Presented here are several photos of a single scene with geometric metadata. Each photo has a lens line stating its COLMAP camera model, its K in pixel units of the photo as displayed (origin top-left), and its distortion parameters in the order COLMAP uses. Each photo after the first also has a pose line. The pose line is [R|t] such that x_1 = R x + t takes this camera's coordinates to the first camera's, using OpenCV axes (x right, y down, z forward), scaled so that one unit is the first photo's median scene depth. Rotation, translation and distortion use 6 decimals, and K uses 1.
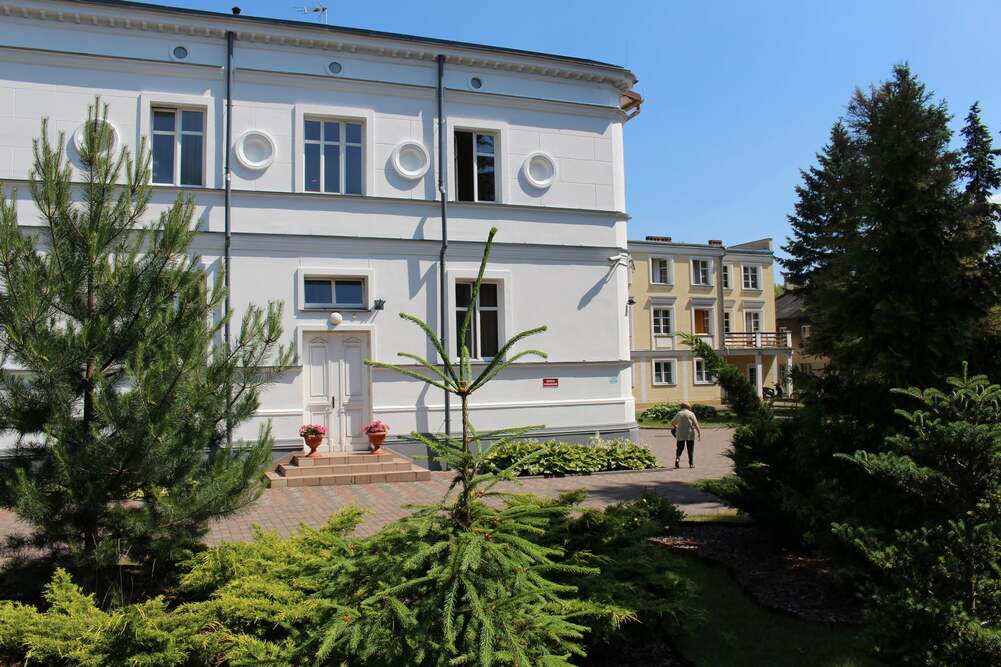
lens RADIAL K [[882.9, 0, 500.5], [0, 882.9, 333.5], [0, 0, 1]] dist [-0.192005, 0.221270]
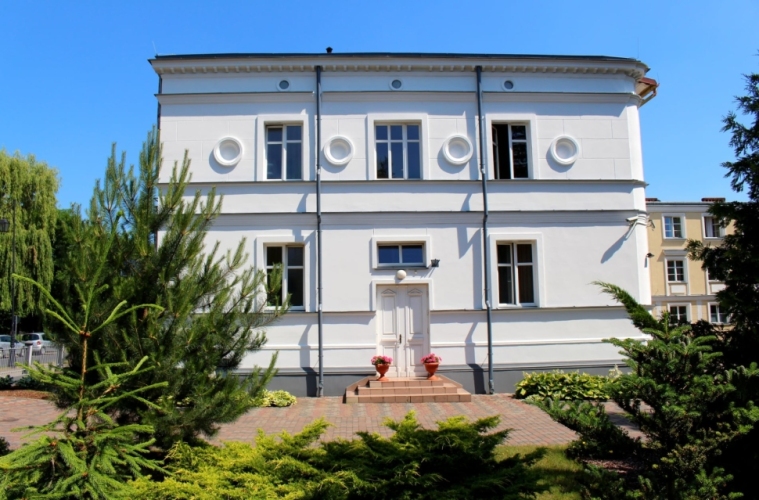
lens RADIAL K [[669.7, 0, 379.5], [0, 669.7, 250.0], [0, 0, 1]] dist [-0.133628, 0.012696]
pose [[0.936358, -0.031796, -0.349605, 0.129909], [0.013635, 0.998432, -0.054288, 0.000183], [0.350783, 0.046066, 0.935323, 0.053601]]
